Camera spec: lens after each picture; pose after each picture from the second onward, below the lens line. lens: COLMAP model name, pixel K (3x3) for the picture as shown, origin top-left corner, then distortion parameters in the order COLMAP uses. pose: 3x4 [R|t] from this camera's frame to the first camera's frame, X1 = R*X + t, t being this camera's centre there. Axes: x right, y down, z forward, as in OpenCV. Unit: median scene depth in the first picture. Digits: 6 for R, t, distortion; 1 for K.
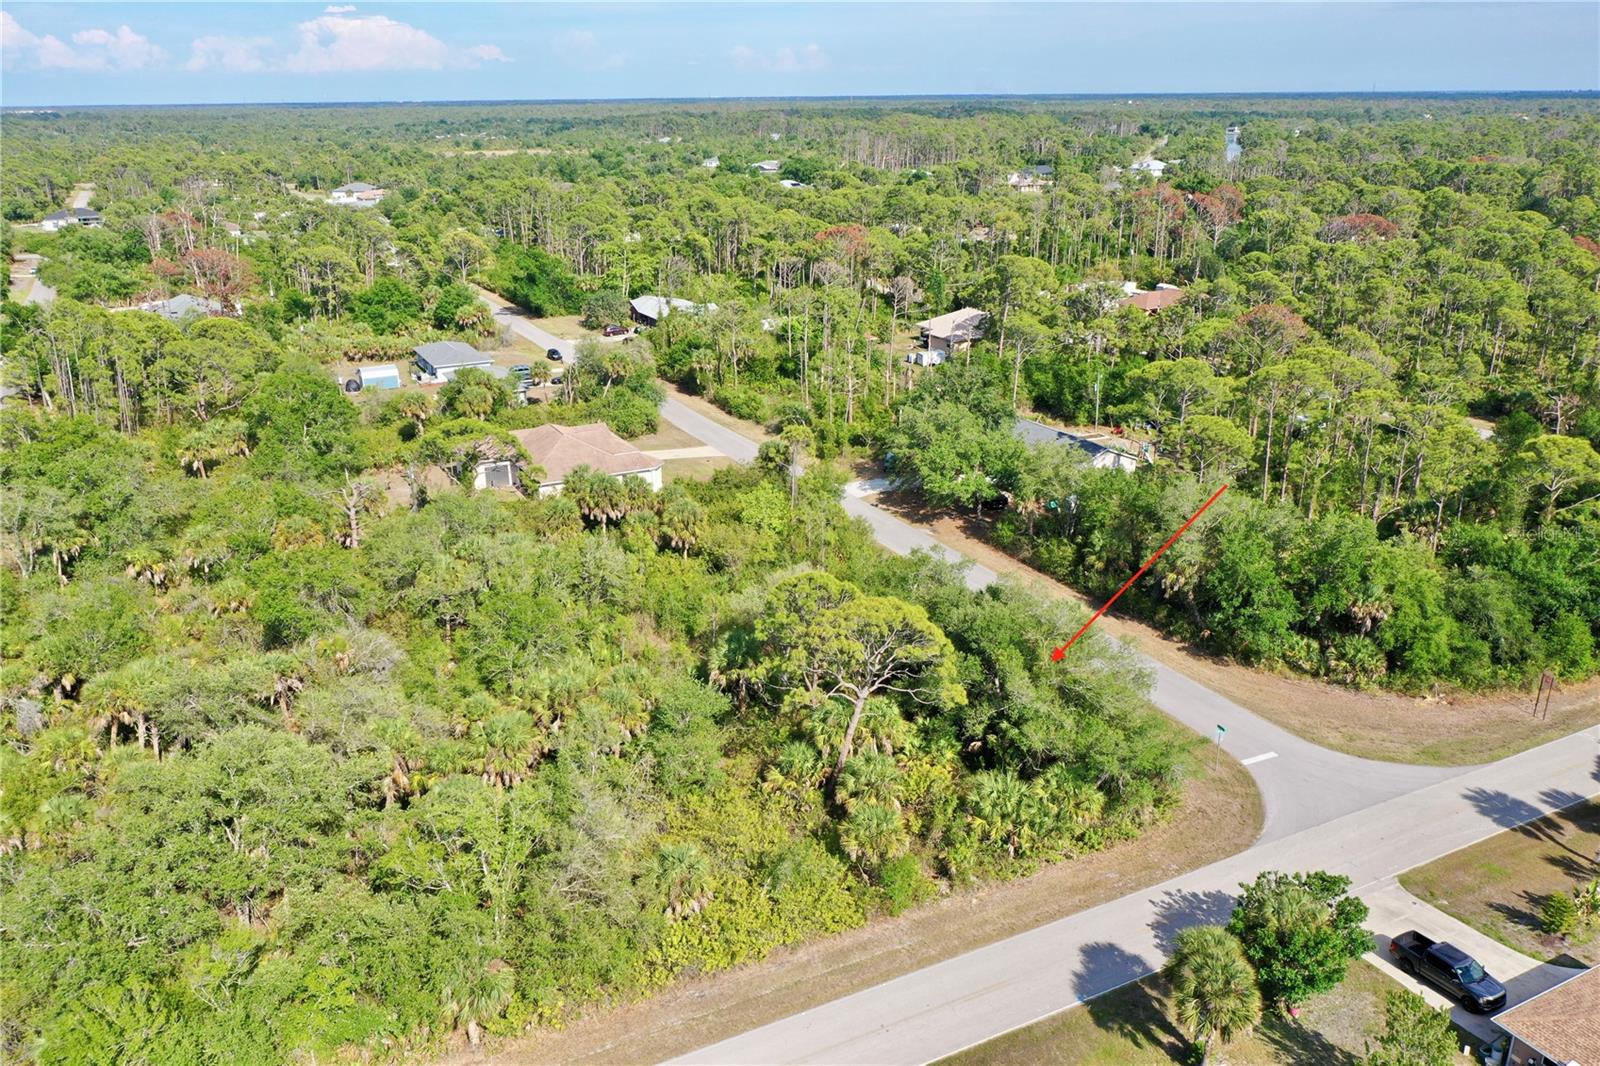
lens RADIAL K [[1259.8, 0, 800.7], [0, 1259.8, 530.3], [0, 0, 1]] dist [-0.008517, 0.009997]
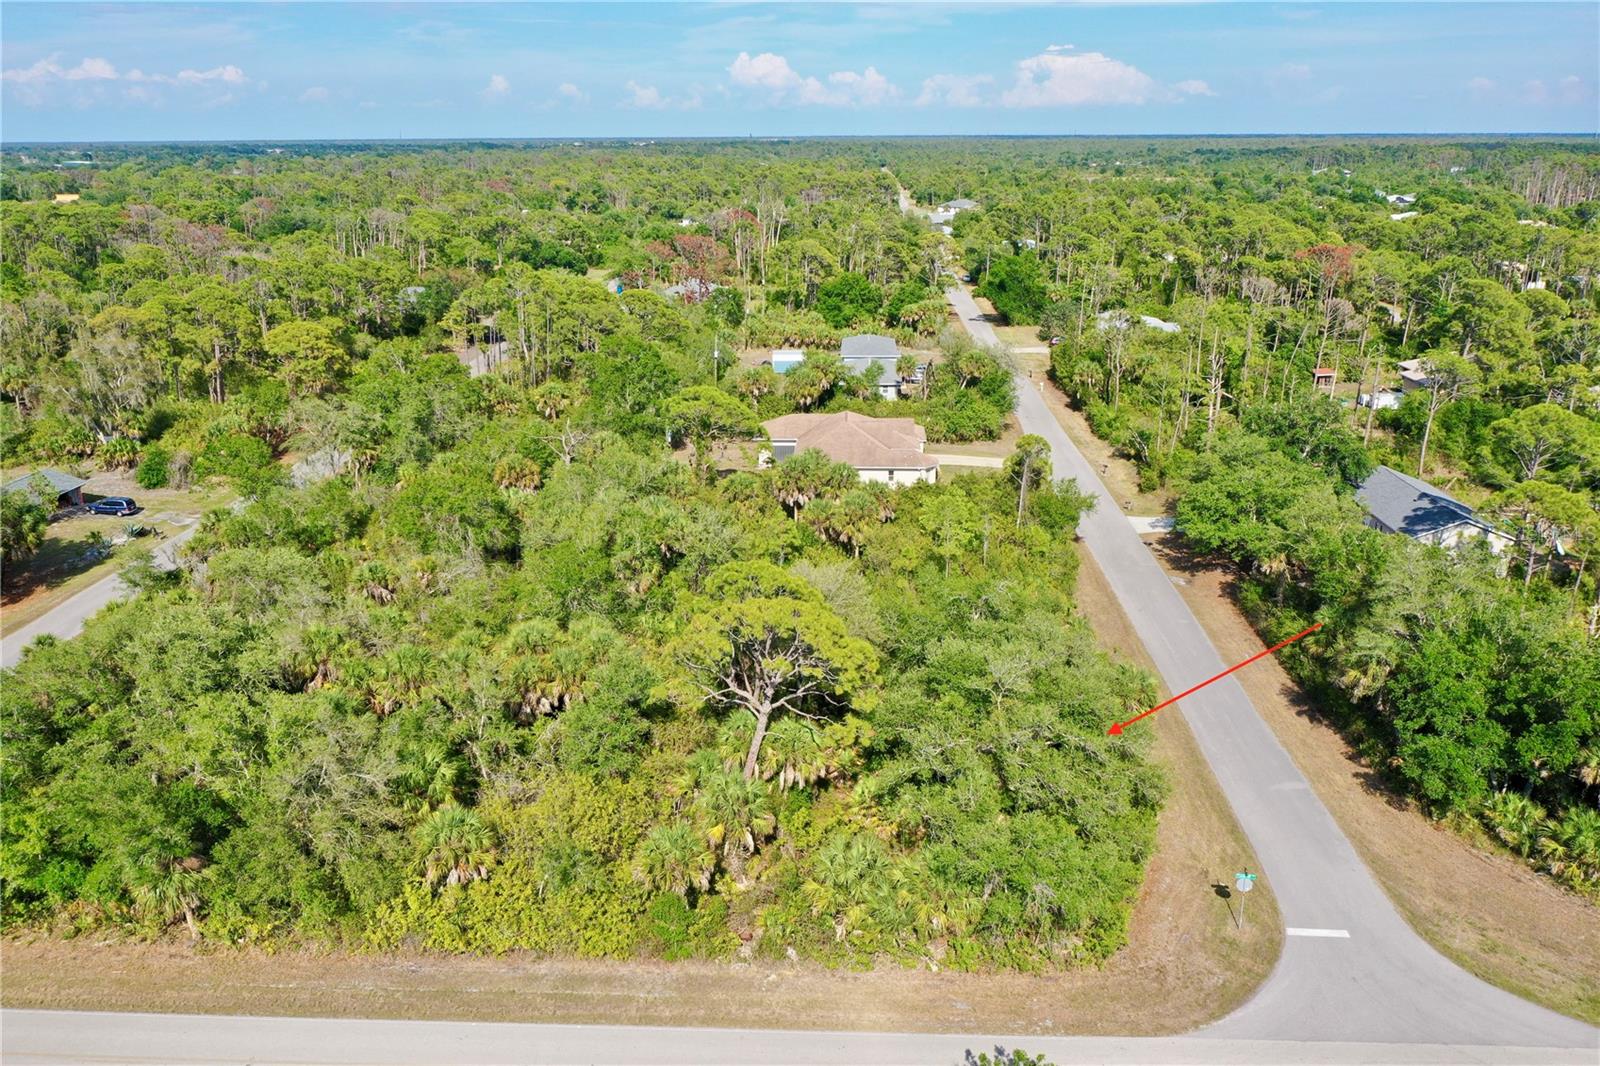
lens RADIAL K [[1259.8, 0, 803.0], [0, 1259.8, 538.1], [0, 0, 1]] dist [-0.008517, 0.009997]
pose [[0.870728, 0.155312, -0.466595, 0.231939], [-0.164203, 0.986185, 0.021839, -0.003561], [0.463541, 0.057601, 0.884201, 0.127218]]
